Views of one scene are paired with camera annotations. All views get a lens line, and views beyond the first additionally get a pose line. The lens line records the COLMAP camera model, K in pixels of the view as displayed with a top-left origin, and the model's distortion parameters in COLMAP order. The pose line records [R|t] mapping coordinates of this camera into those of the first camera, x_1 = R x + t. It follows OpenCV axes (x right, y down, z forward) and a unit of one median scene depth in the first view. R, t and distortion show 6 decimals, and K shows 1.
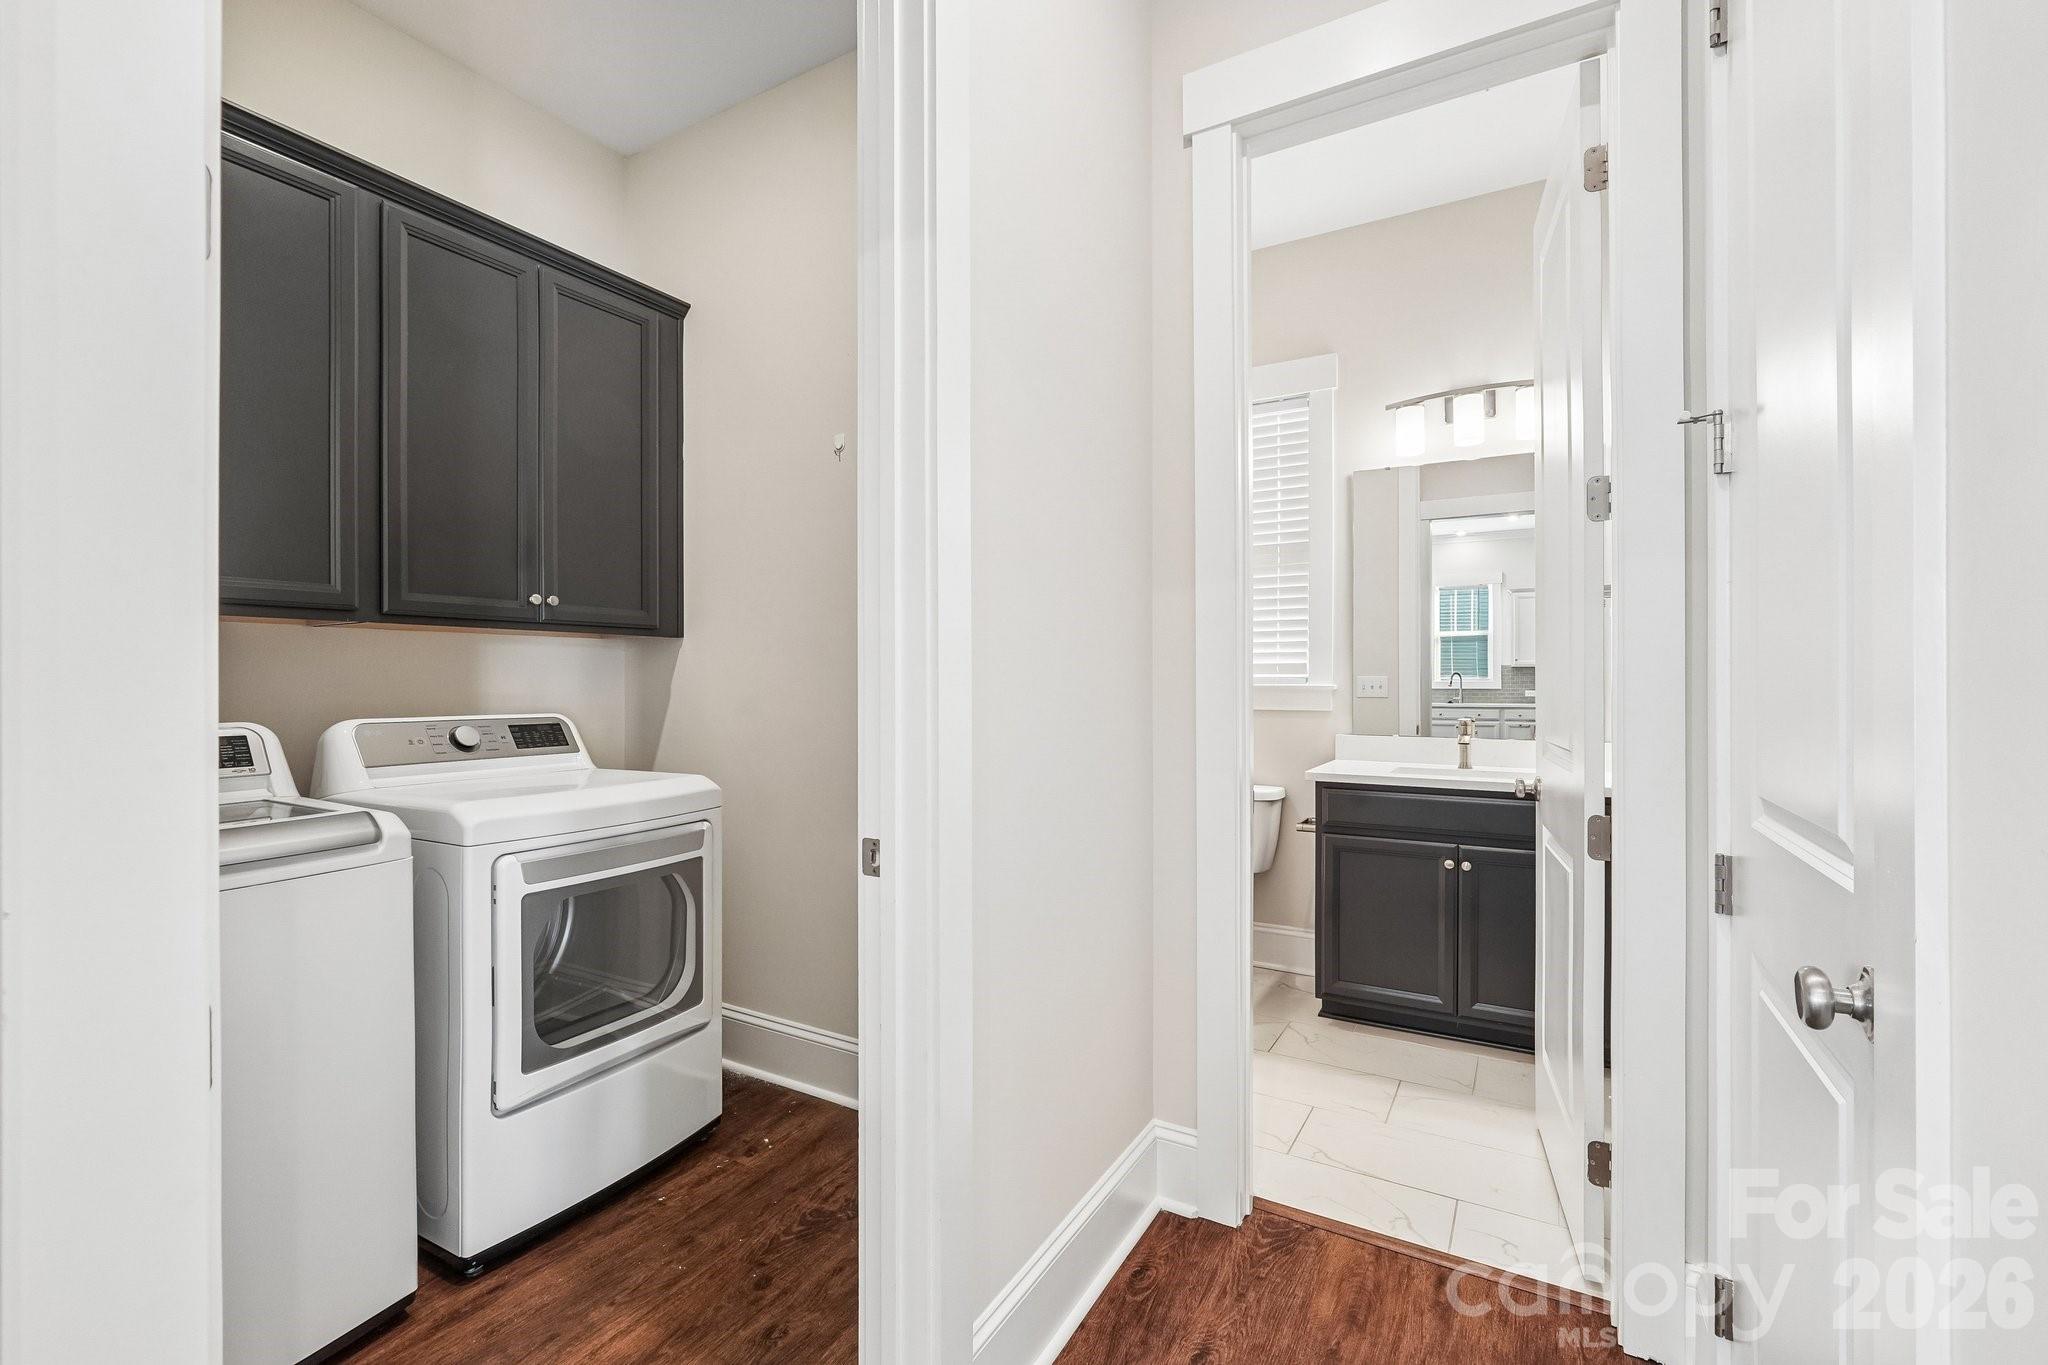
lens RADIAL K [[870.6, 0, 1022.3], [0, 870.6, 677.3], [0, 0, 1]] dist [-0.015758, 0.002318]
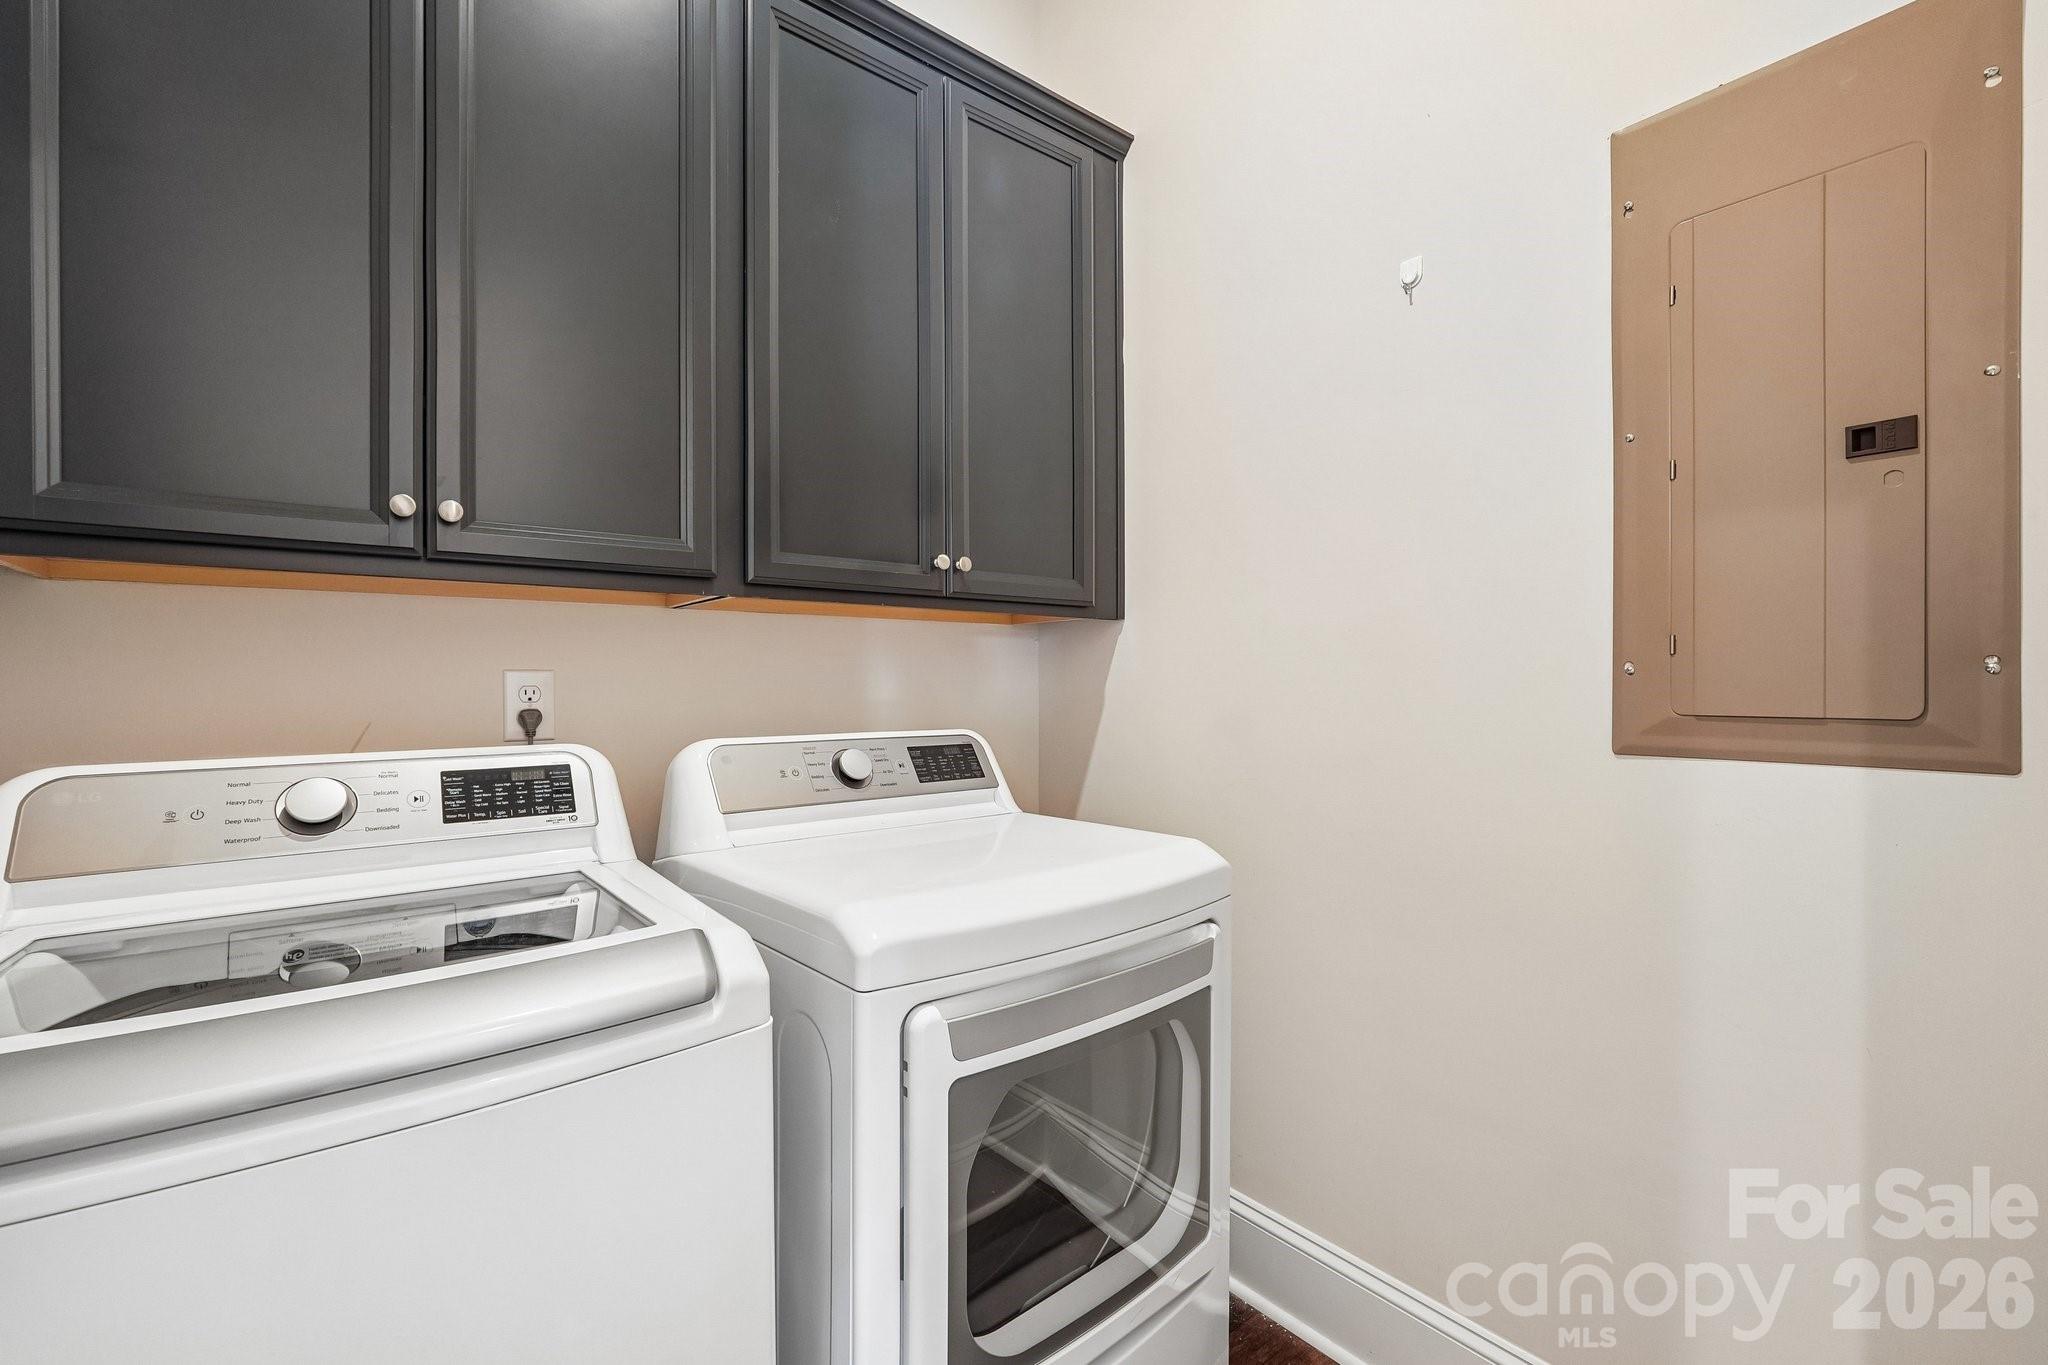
lens RADIAL K [[870.6, 0, 1024.5], [0, 870.6, 680.9], [0, 0, 1]] dist [-0.015758, 0.002318]
pose [[0.932847, 0.000664, -0.360272, -0.273794], [0.000530, 0.999995, 0.003216, 0.001132], [0.360272, -0.003192, 0.932842, 0.413923]]
